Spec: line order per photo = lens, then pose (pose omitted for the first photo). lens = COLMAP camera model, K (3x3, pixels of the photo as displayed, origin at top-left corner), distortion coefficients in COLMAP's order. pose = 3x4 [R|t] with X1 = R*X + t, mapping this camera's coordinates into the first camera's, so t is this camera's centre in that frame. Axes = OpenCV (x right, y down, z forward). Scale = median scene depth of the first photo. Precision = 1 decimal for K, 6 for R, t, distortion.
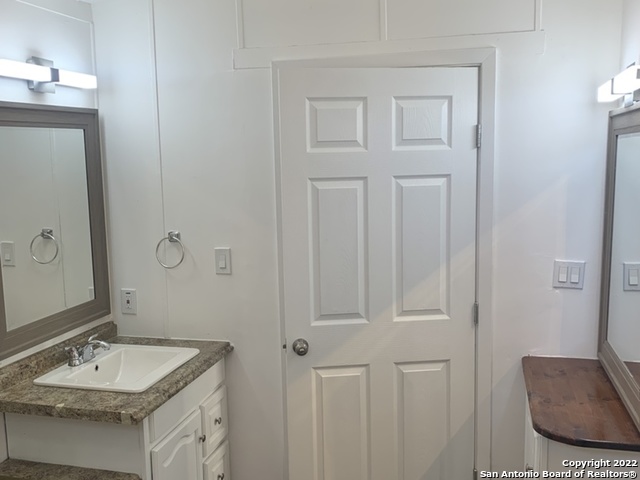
lens RADIAL K [[650.2, 0, 321.7], [0, 650.2, 241.6], [0, 0, 1]] dist [0.139135, -0.309024]
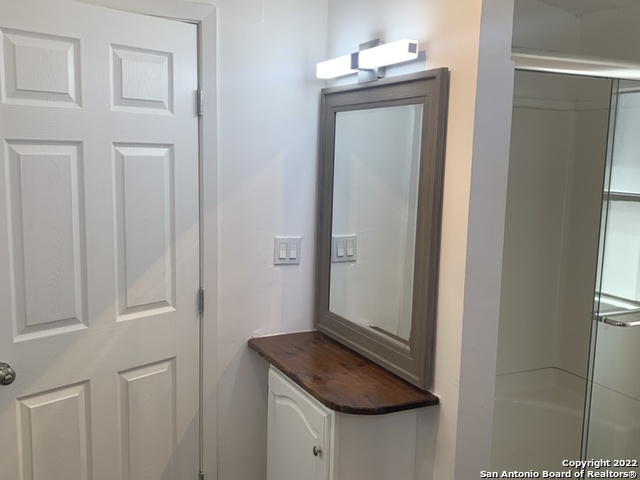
lens RADIAL K [[650.2, 0, 321.7], [0, 650.2, 241.6], [0, 0, 1]] dist [0.139135, -0.309024]
pose [[0.769183, -0.052535, 0.636865, -0.213216], [0.046204, 0.998579, 0.026568, 0.012227], [-0.637356, 0.008990, 0.770517, 0.204145]]
